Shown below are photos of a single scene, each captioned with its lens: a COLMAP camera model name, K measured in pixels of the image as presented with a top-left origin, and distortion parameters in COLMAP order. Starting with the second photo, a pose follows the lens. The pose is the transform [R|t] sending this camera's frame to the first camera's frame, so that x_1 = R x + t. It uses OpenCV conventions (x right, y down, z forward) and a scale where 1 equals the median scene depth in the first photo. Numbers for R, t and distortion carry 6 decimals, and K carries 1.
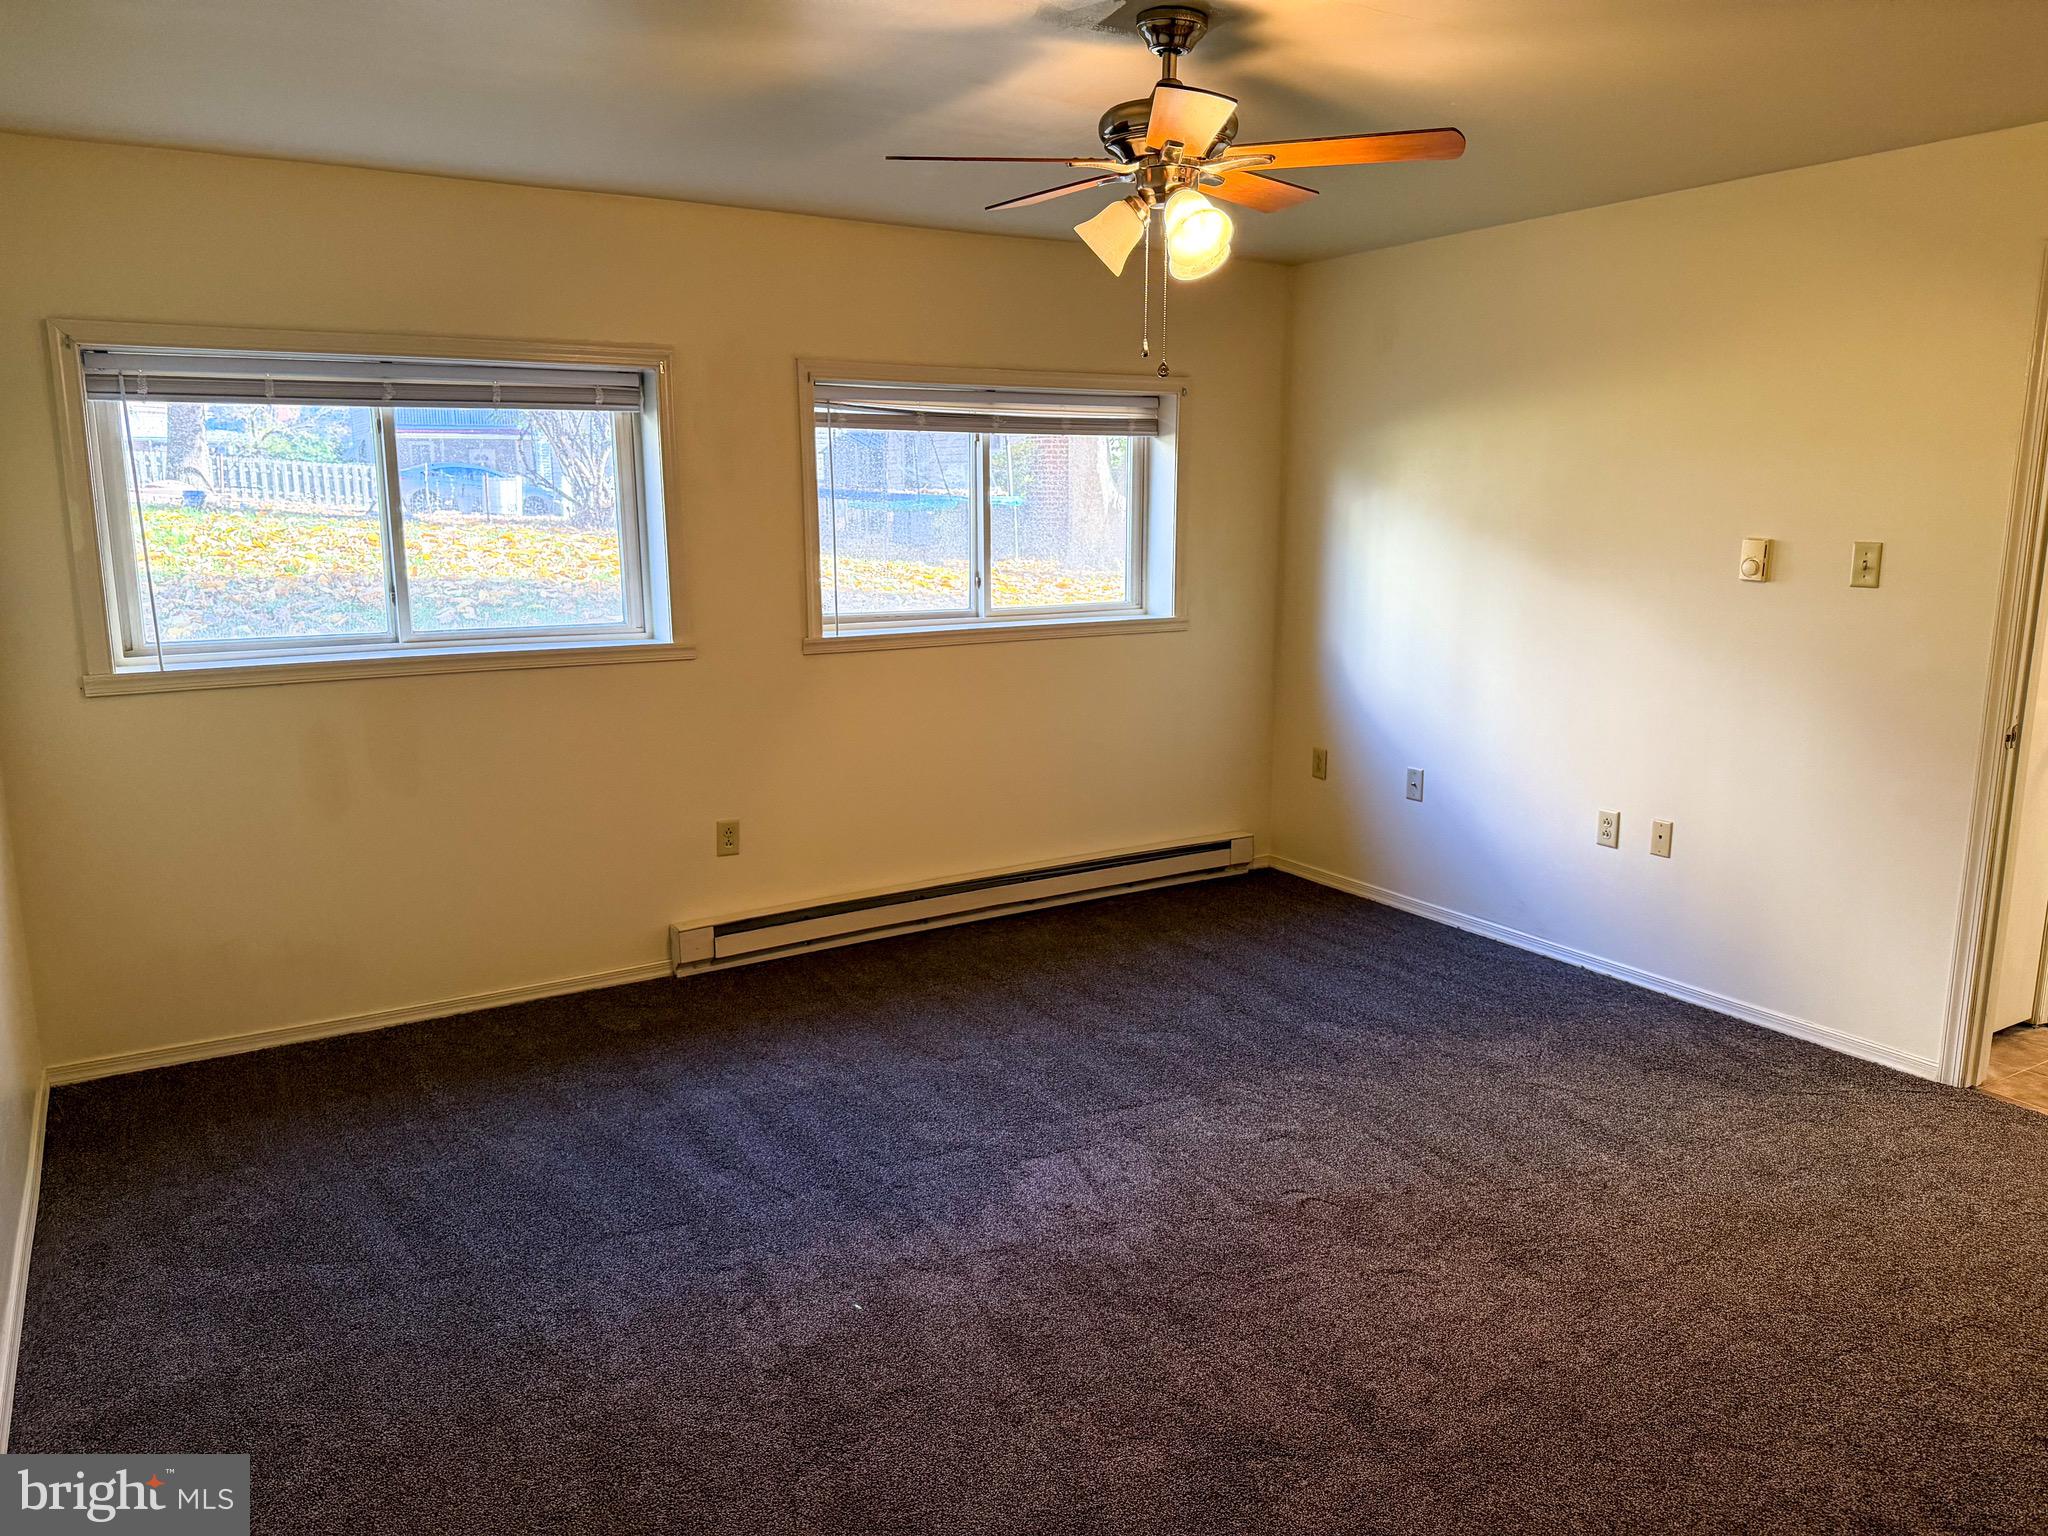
lens RADIAL K [[1430.5, 0, 1020.1], [0, 1430.5, 760.6], [0, 0, 1]] dist [0.113238, -0.175314]
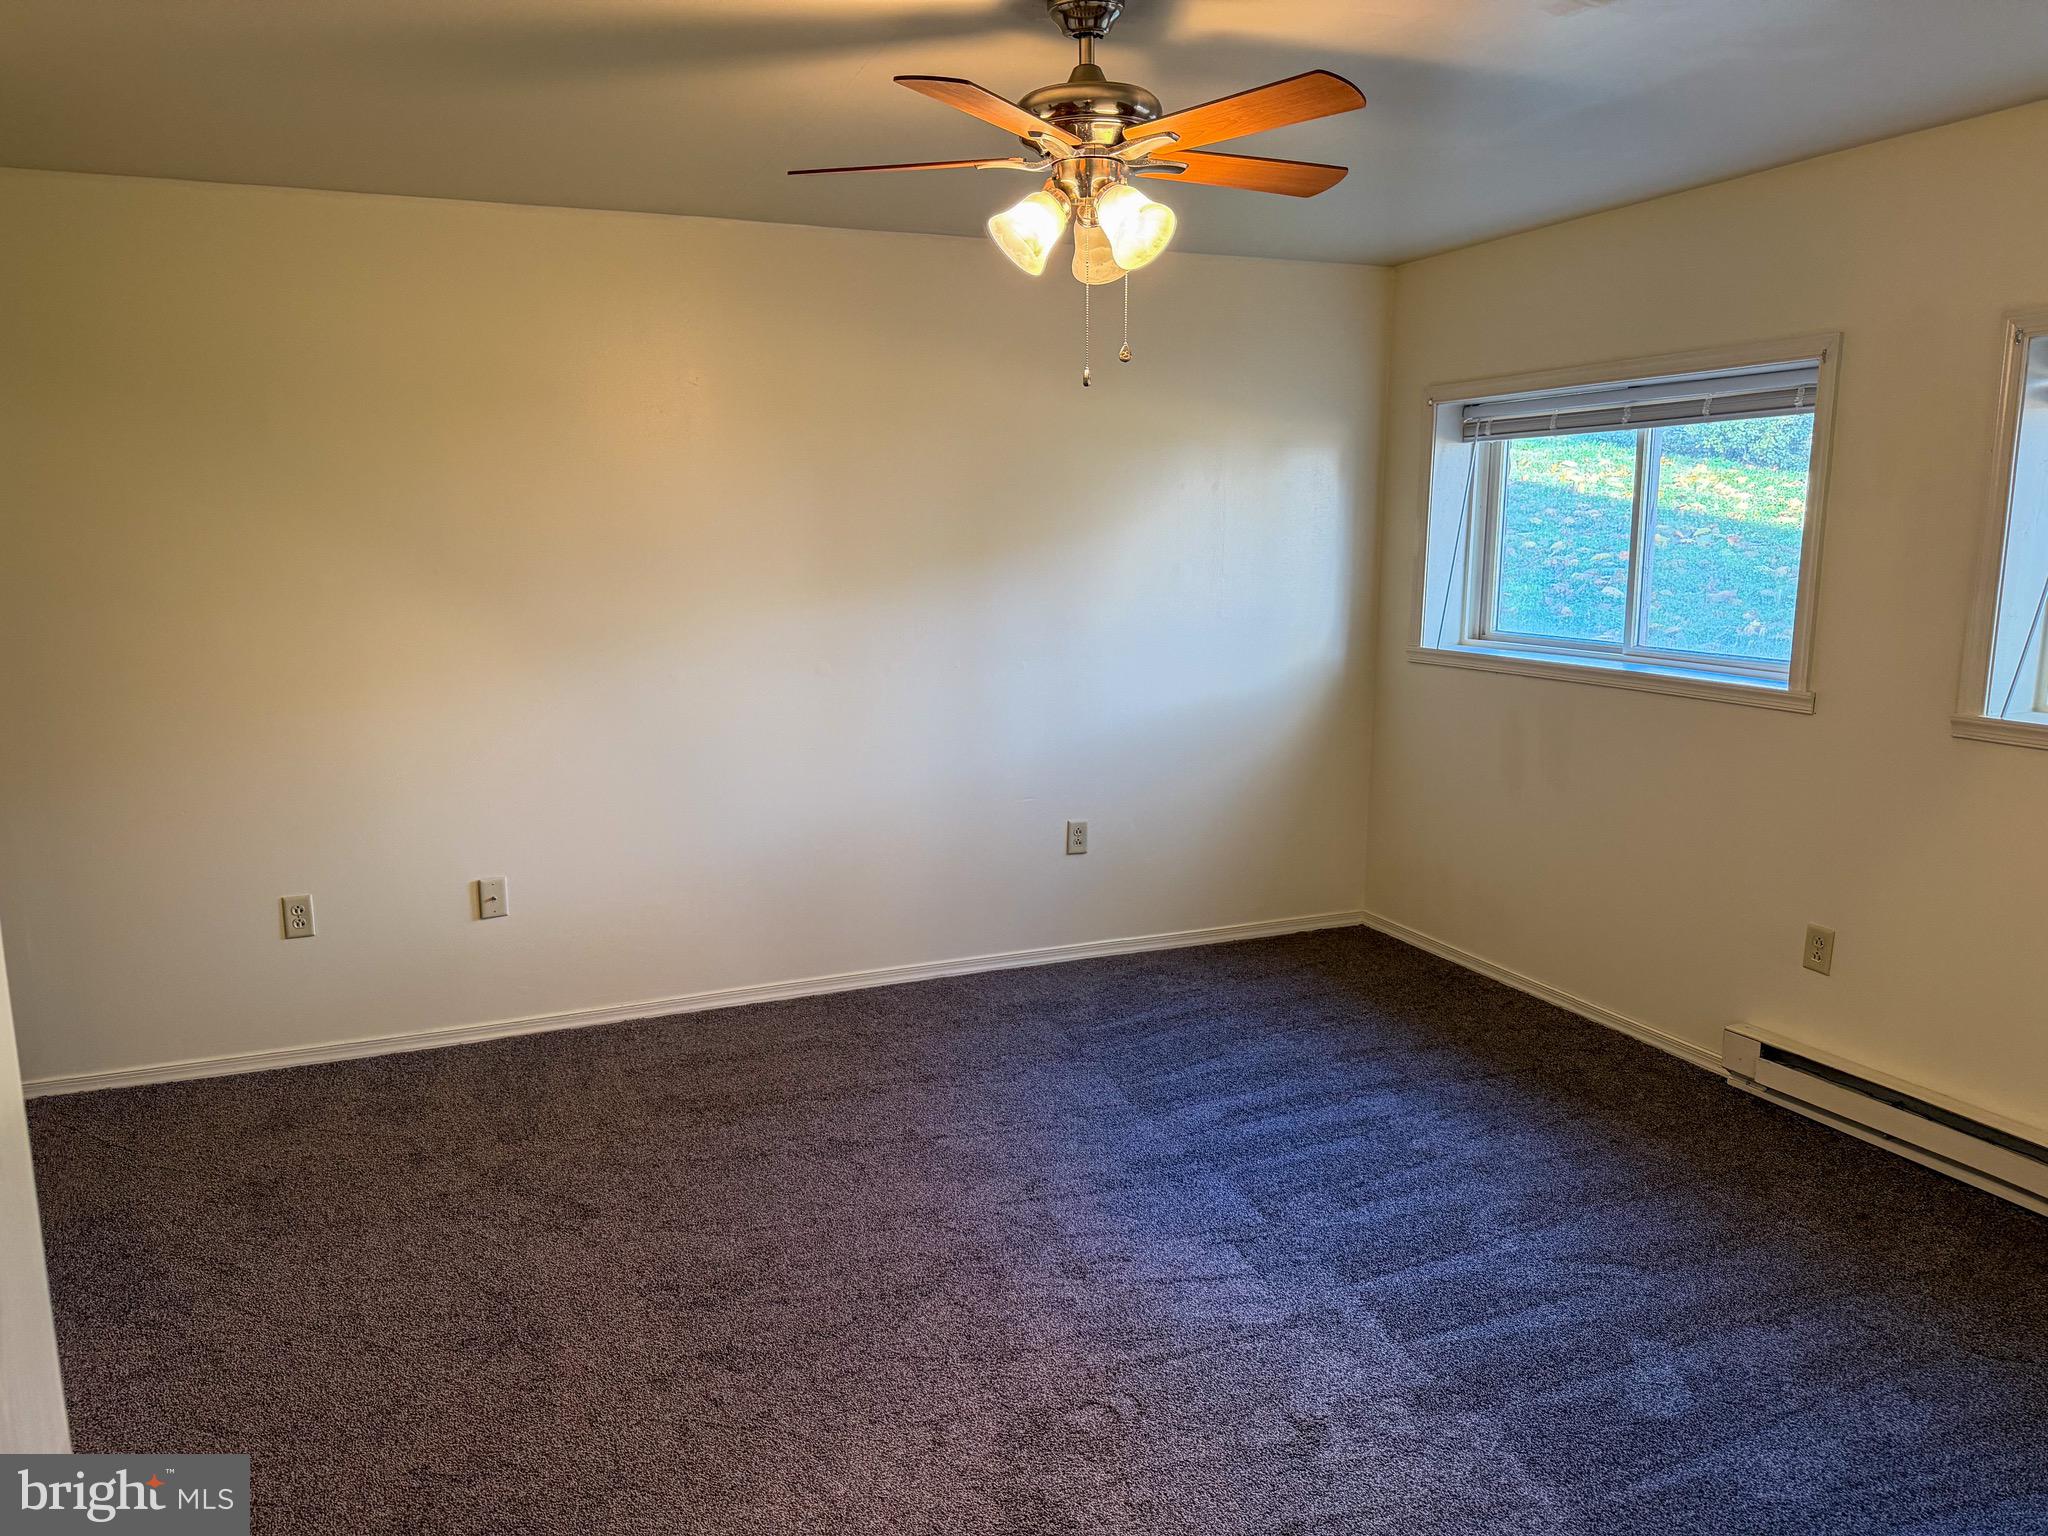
lens RADIAL K [[1430.5, 0, 1020.1], [0, 1430.5, 760.6], [0, 0, 1]] dist [0.113238, -0.175314]
pose [[-0.149420, 0.168577, -0.974297, 0.730142], [-0.177710, 0.964736, 0.194177, -0.144300], [0.972673, 0.202156, -0.114193, 0.773001]]
